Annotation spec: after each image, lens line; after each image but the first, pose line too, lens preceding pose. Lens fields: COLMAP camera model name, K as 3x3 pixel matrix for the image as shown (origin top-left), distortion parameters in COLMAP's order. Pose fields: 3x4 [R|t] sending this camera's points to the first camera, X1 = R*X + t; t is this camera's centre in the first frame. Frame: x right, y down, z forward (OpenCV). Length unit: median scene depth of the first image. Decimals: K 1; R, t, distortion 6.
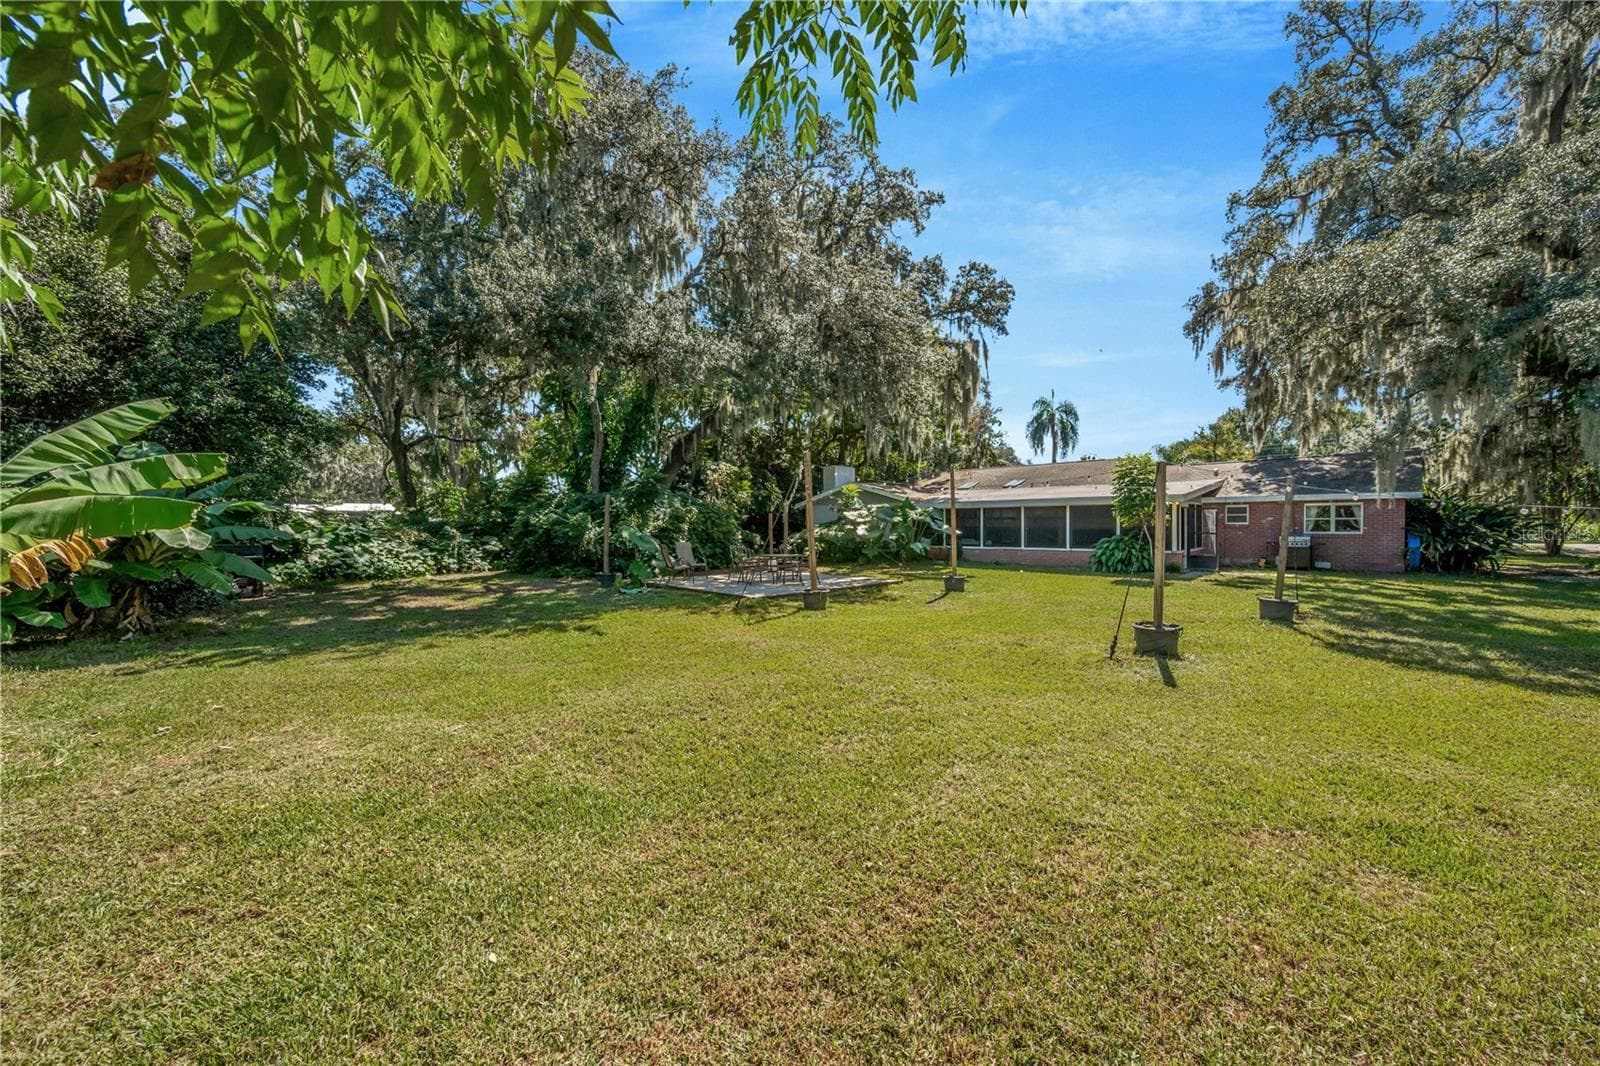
lens RADIAL K [[631.6, 0, 806.1], [0, 631.6, 539.6], [0, 0, 1]] dist [0.000051, -0.000088]
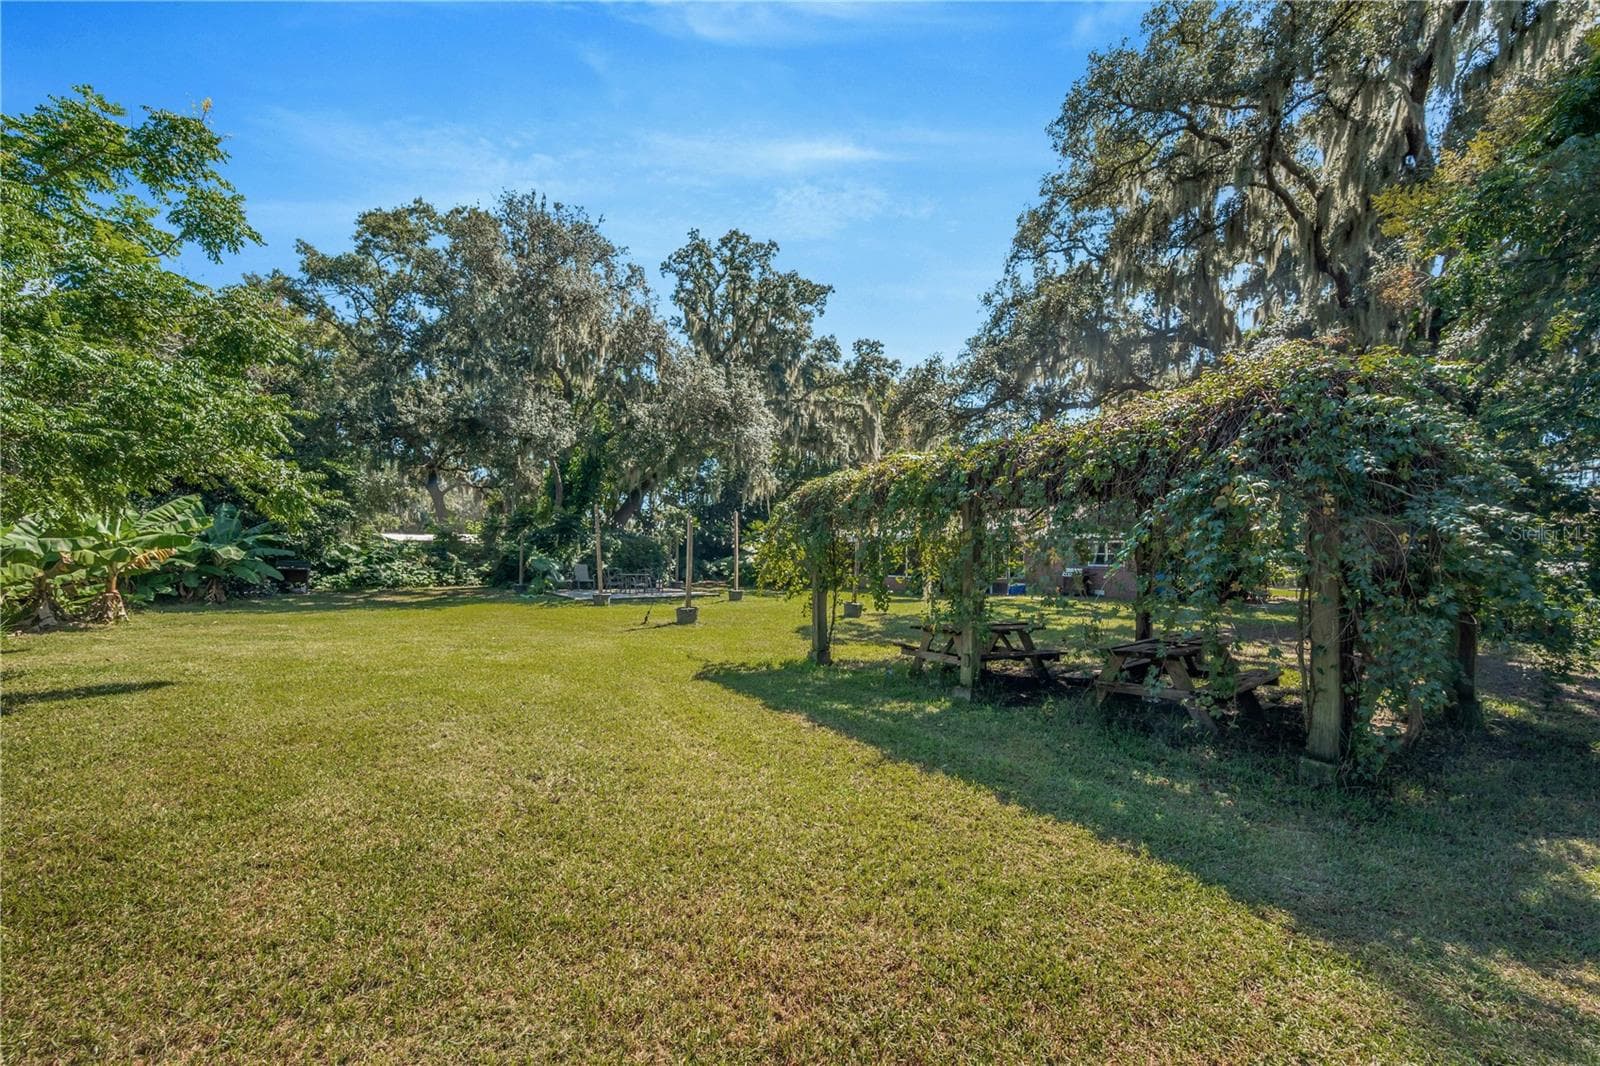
lens RADIAL K [[644.1, 0, 799.3], [0, 644.1, 558.9], [0, 0, 1]] dist [0.009209, 0.000137]
pose [[0.985206, 0.012309, -0.170929, 0.497741], [-0.016138, 0.999649, -0.021027, 0.012760], [0.170611, 0.023474, 0.985059, -0.312356]]
